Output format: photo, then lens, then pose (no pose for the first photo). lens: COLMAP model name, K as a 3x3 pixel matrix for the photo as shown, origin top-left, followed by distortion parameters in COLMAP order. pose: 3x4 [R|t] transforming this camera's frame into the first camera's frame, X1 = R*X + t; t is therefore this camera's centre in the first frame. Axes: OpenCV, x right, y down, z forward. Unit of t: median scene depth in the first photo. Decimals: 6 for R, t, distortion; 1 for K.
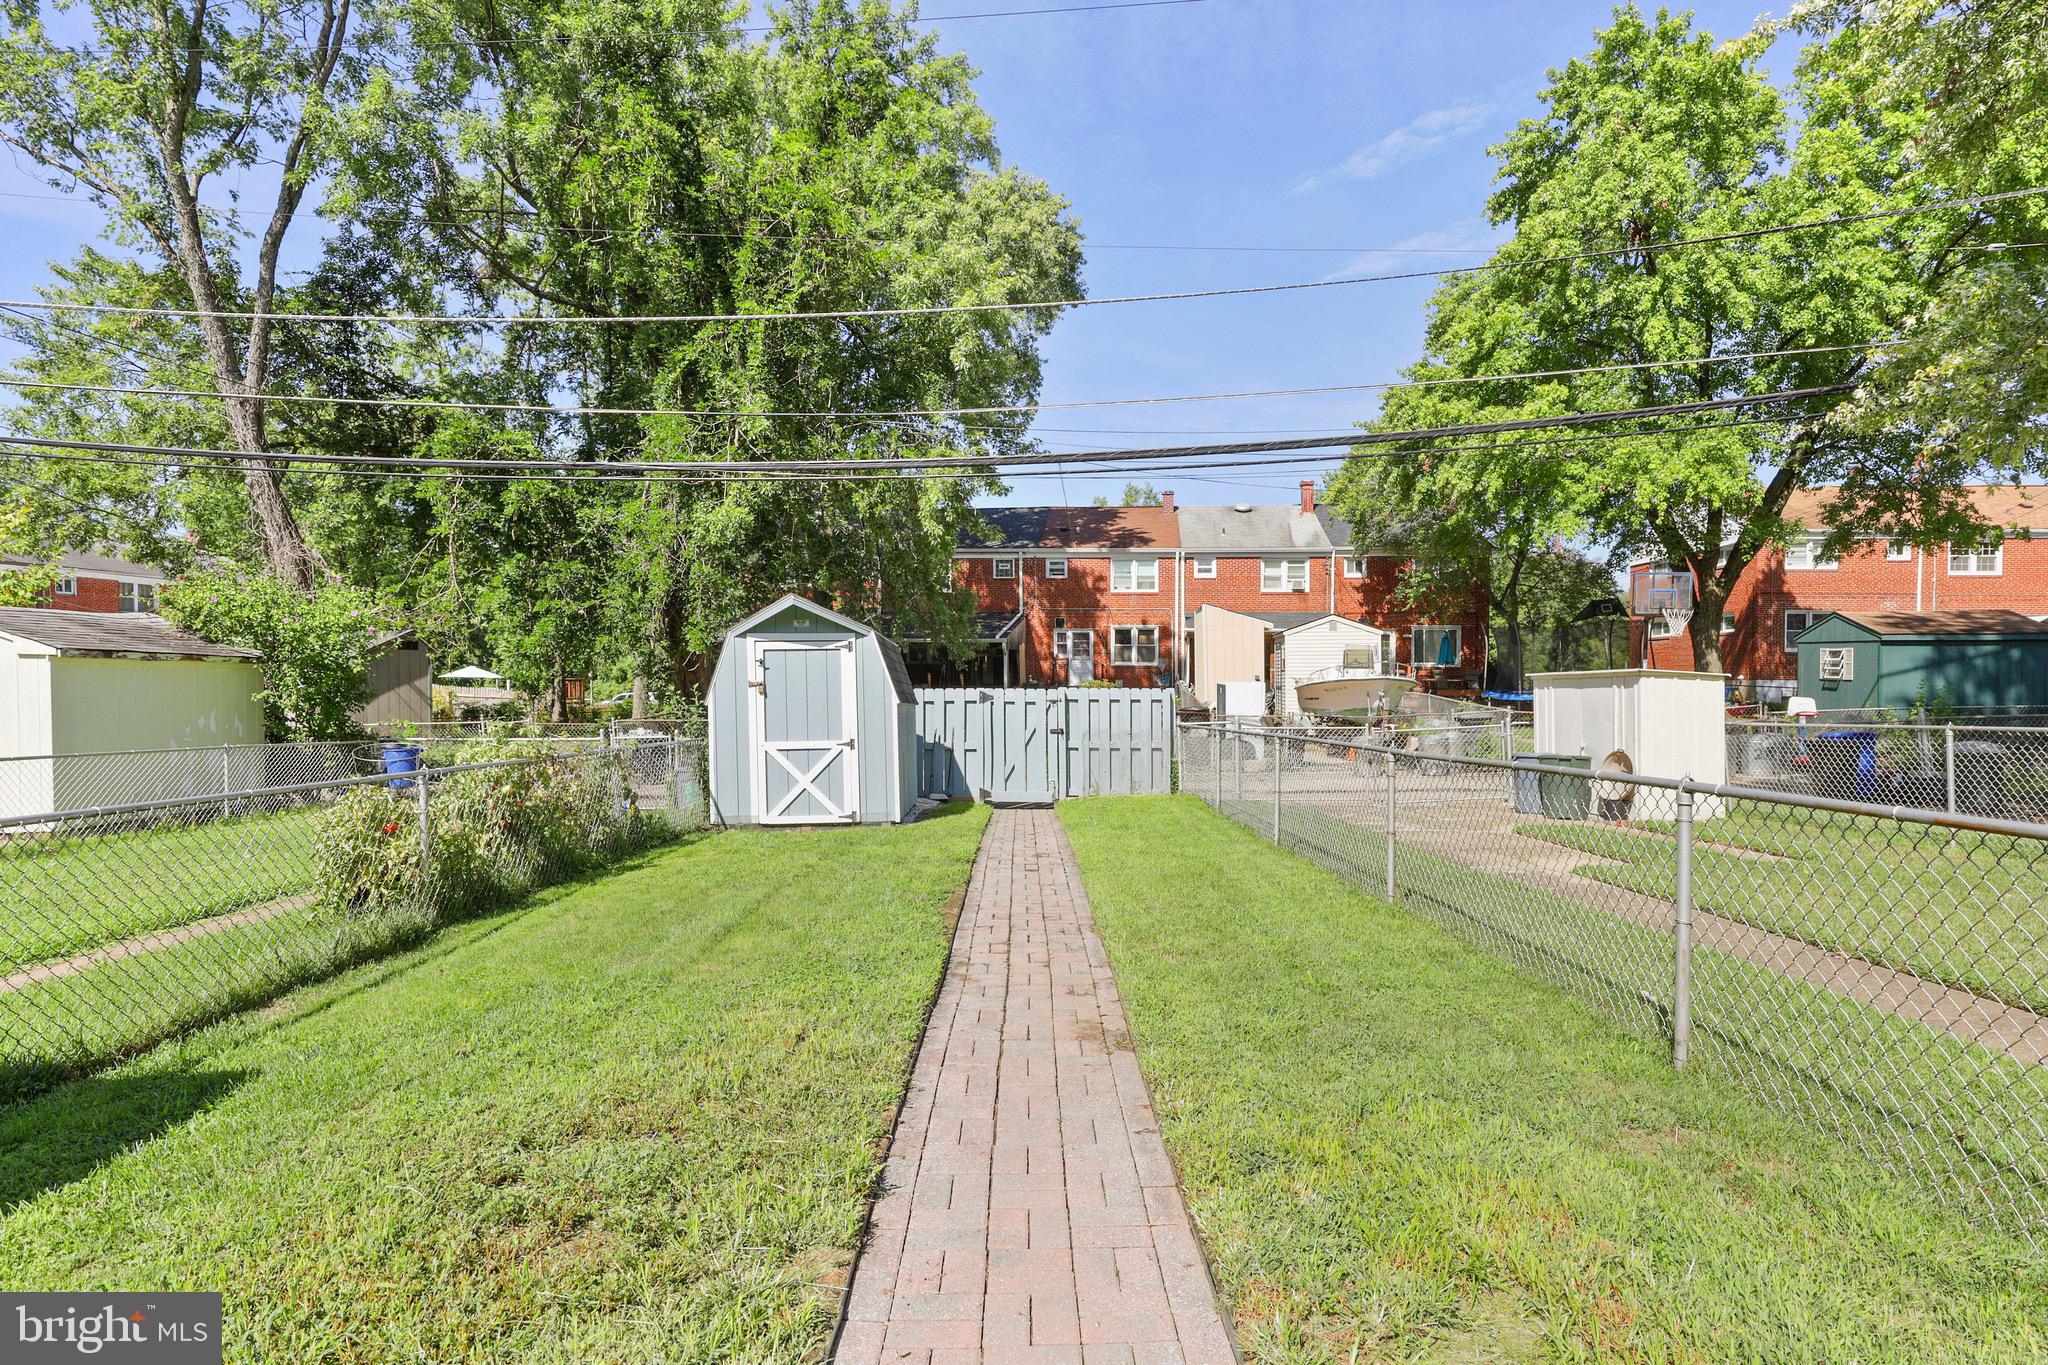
lens RADIAL K [[1060.2, 0, 1051.9], [0, 1060.2, 685.3], [0, 0, 1]] dist [0.000597, -0.000609]
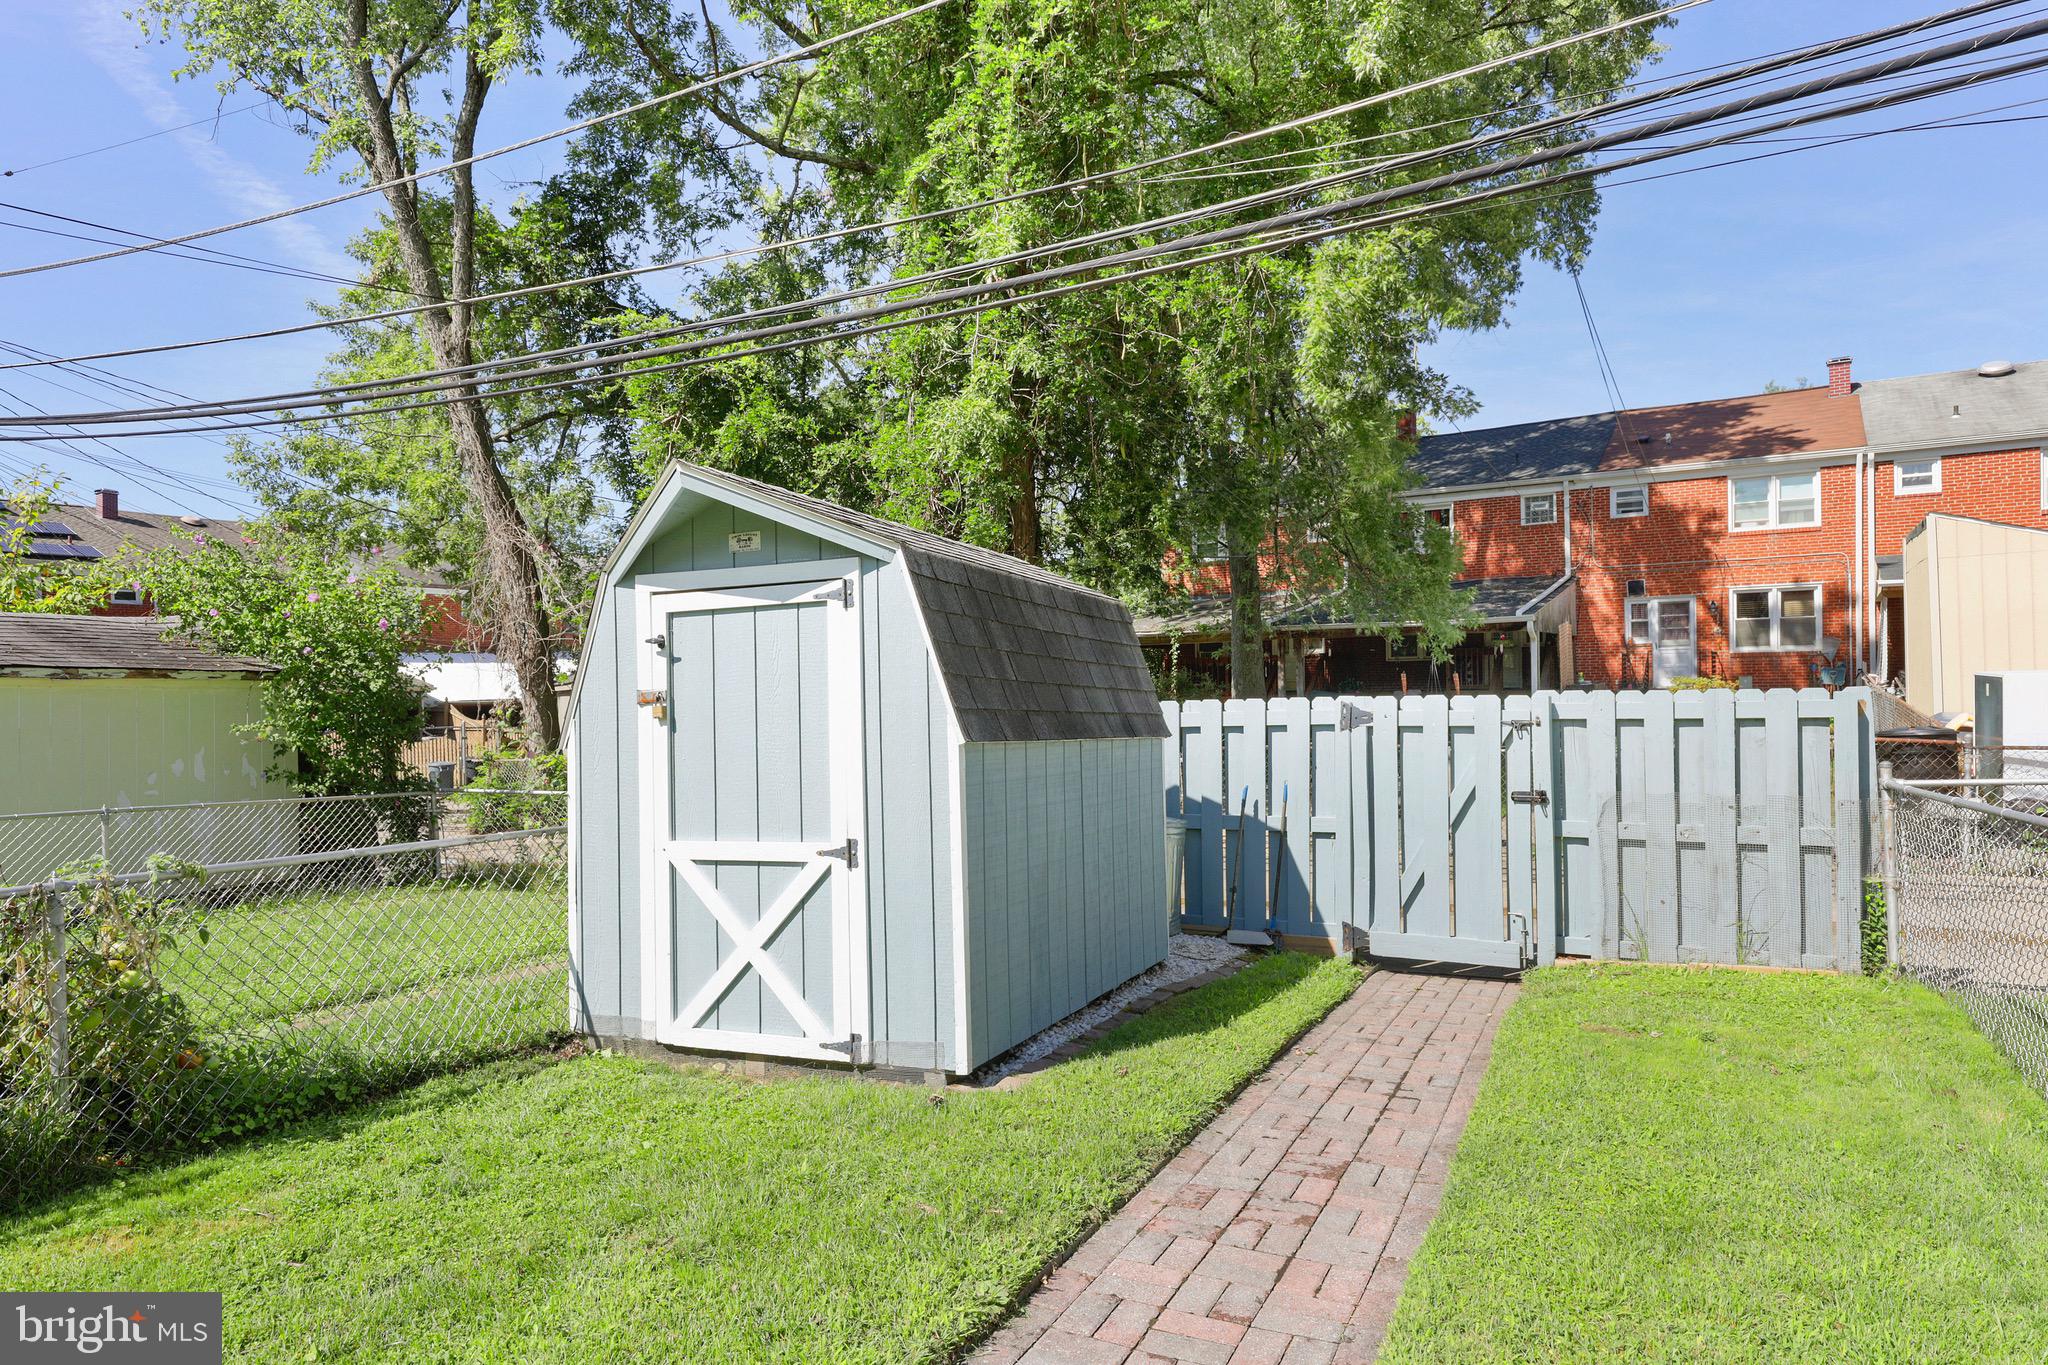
lens RADIAL K [[1243.2, 0, 1019.5], [0, 1243.2, 721.7], [0, 0, 1]] dist [0.012566, -0.008244]
pose [[0.890394, -0.009117, -0.455099, 0.032178], [0.019004, 0.999672, 0.017153, 0.001176], [0.454793, -0.023921, 0.890276, 0.314615]]
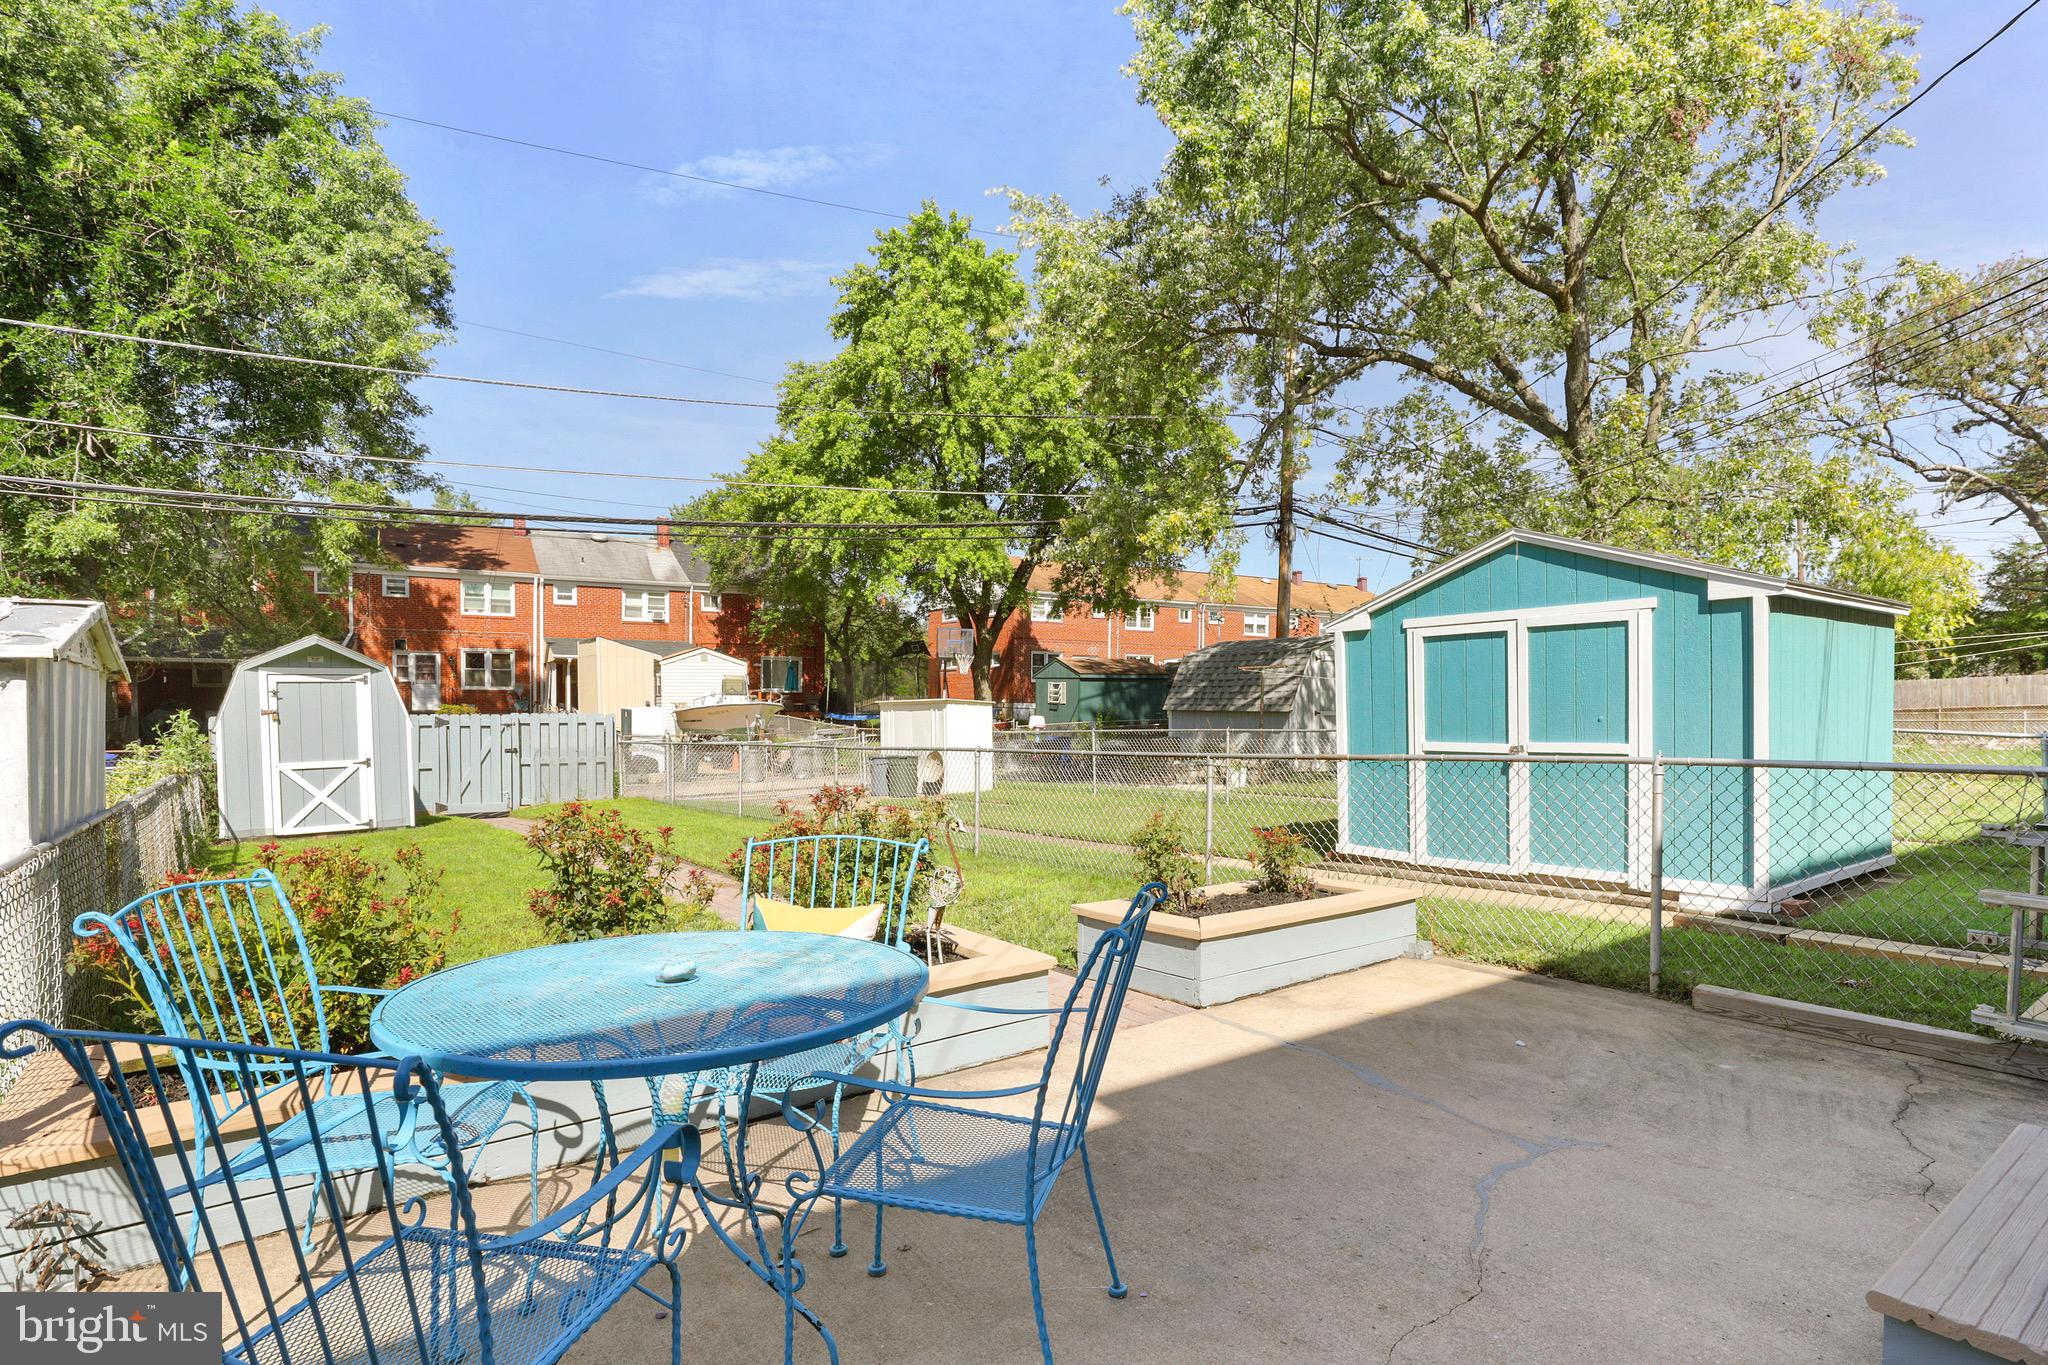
lens RADIAL K [[1060.2, 0, 1046.5], [0, 1060.2, 718.8], [0, 0, 1]] dist [0.000597, -0.000609]
pose [[0.815838, -0.009882, 0.578197, -0.126131], [0.003625, 0.999922, 0.011975, -0.002131], [-0.578270, -0.007674, 0.815810, -0.195001]]
